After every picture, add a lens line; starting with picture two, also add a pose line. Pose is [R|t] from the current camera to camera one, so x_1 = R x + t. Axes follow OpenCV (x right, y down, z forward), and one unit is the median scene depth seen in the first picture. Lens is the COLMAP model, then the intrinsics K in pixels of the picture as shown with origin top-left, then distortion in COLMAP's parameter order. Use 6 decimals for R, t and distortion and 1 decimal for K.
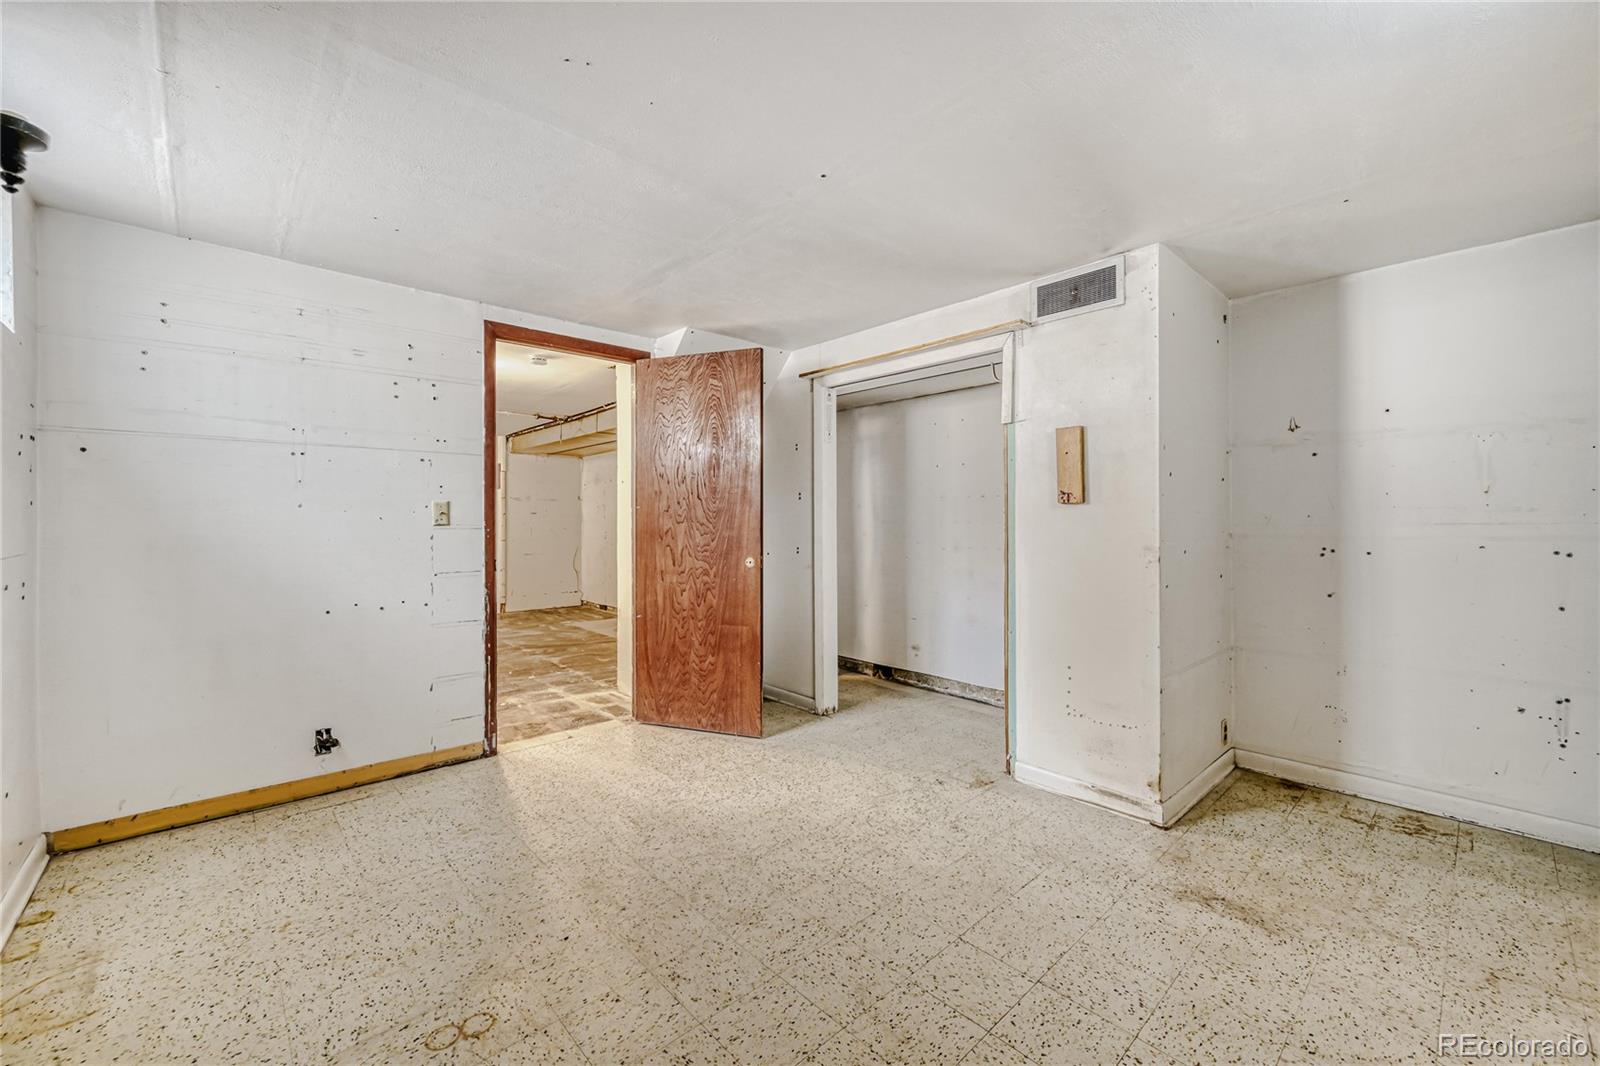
lens RADIAL K [[636.6, 0, 801.2], [0, 636.6, 519.1], [0, 0, 1]] dist [-0.000370, 0.000341]
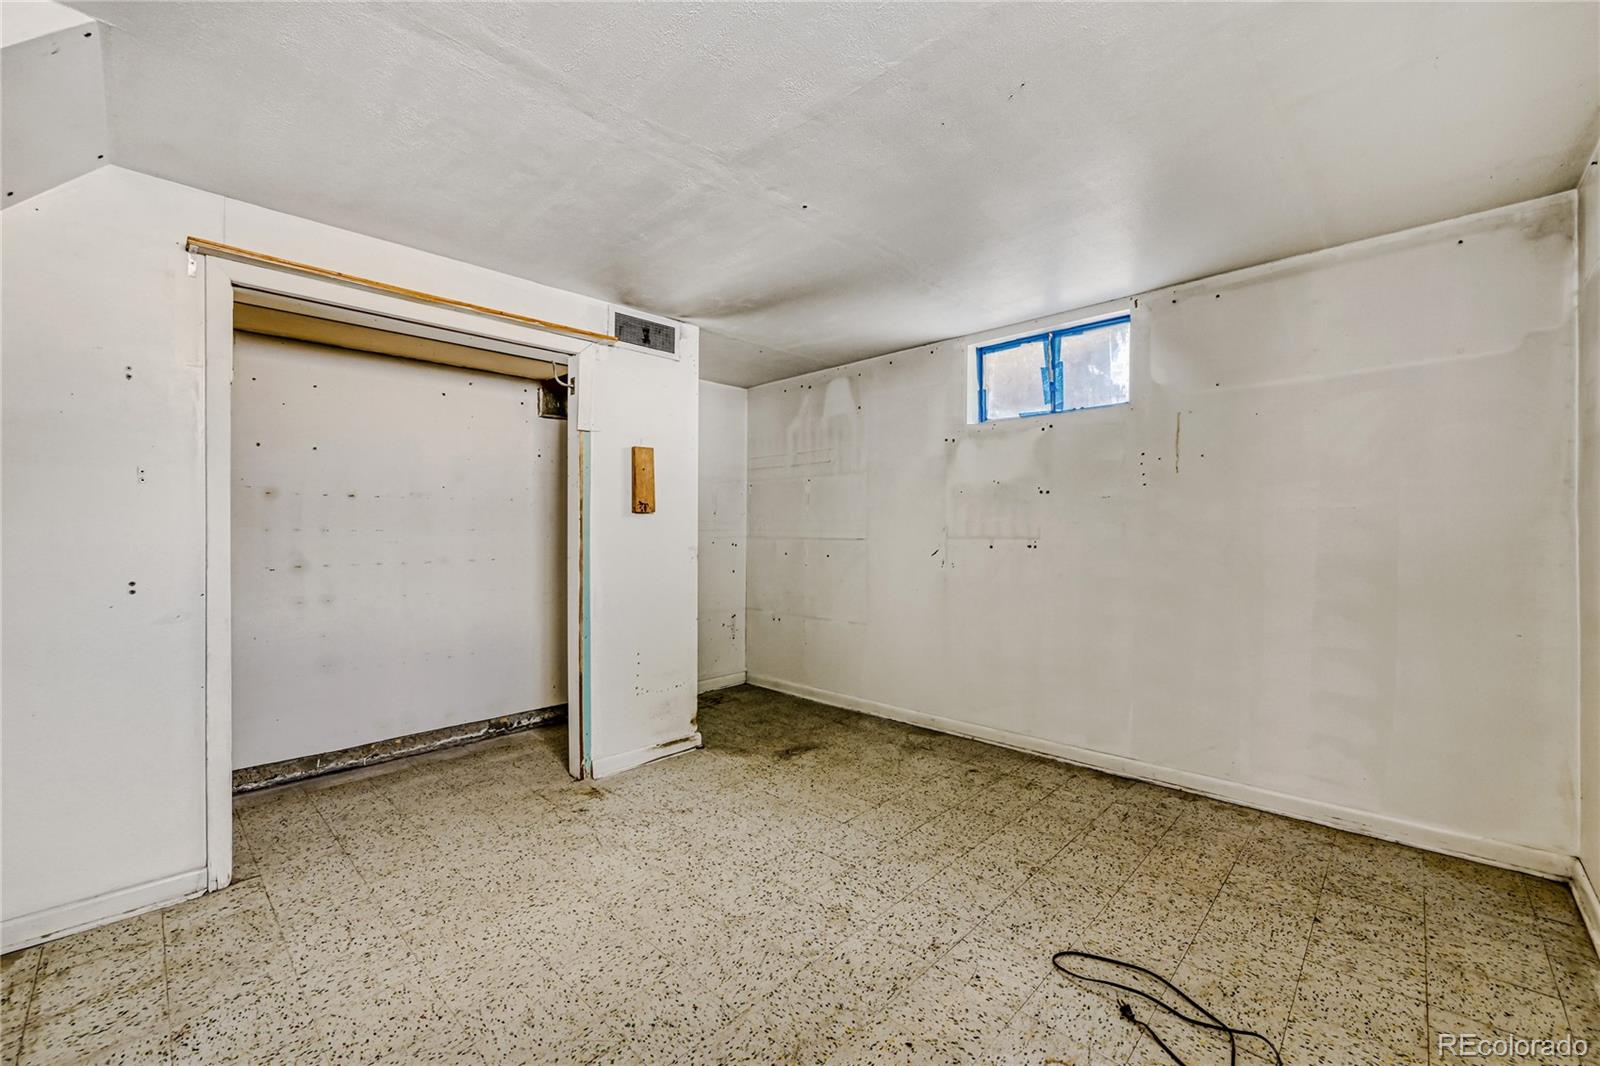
lens RADIAL K [[636.6, 0, 801.3], [0, 636.6, 536.0], [0, 0, 1]] dist [-0.000370, 0.000341]
pose [[-0.050473, -0.008101, 0.998693, -0.824386], [-0.000030, 0.999967, 0.008109, 0.008936], [-0.998725, 0.000379, -0.050472, 0.837571]]
